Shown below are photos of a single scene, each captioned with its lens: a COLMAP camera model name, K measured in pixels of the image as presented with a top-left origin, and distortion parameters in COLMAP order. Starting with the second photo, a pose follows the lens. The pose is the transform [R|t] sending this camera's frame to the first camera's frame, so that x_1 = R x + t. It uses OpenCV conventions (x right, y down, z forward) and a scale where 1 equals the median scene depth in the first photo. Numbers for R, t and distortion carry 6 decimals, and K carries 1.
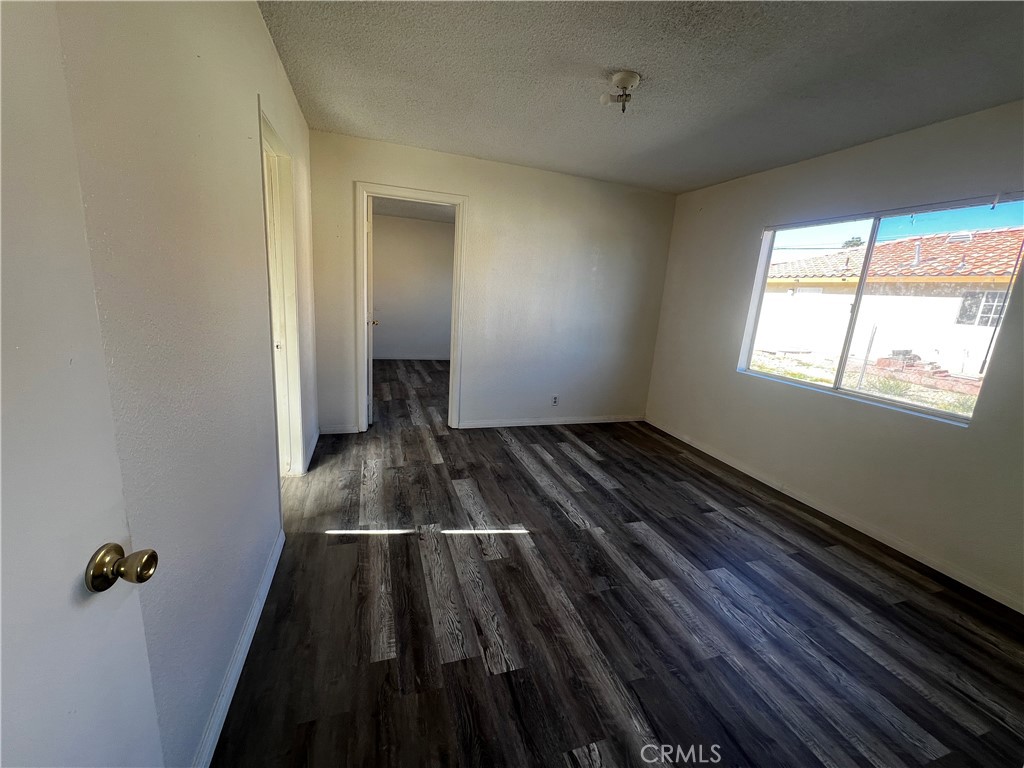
lens RADIAL K [[407.8, 0, 509.8], [0, 407.8, 383.3], [0, 0, 1]] dist [-0.002291, 0.000668]
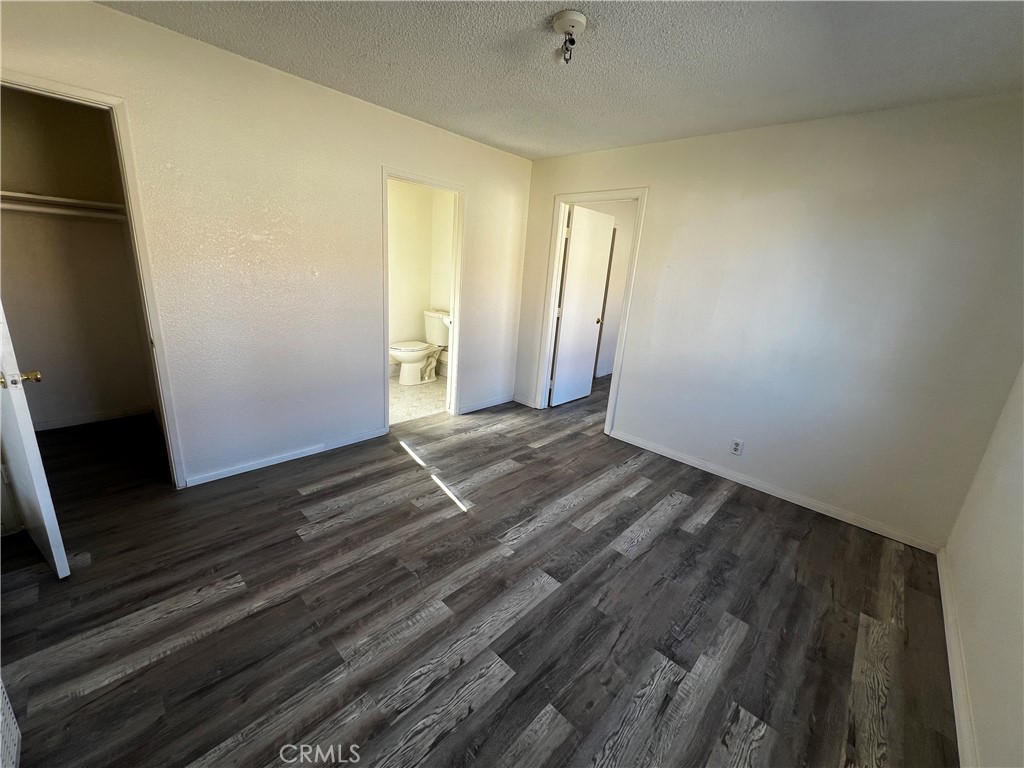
lens RADIAL K [[407.8, 0, 509.5], [0, 407.8, 382.9], [0, 0, 1]] dist [-0.002291, 0.000668]
pose [[0.474204, 0.208689, -0.855324, 0.800758], [-0.231380, 0.966891, 0.107630, -0.081733], [0.849467, 0.146867, 0.506790, 0.442464]]
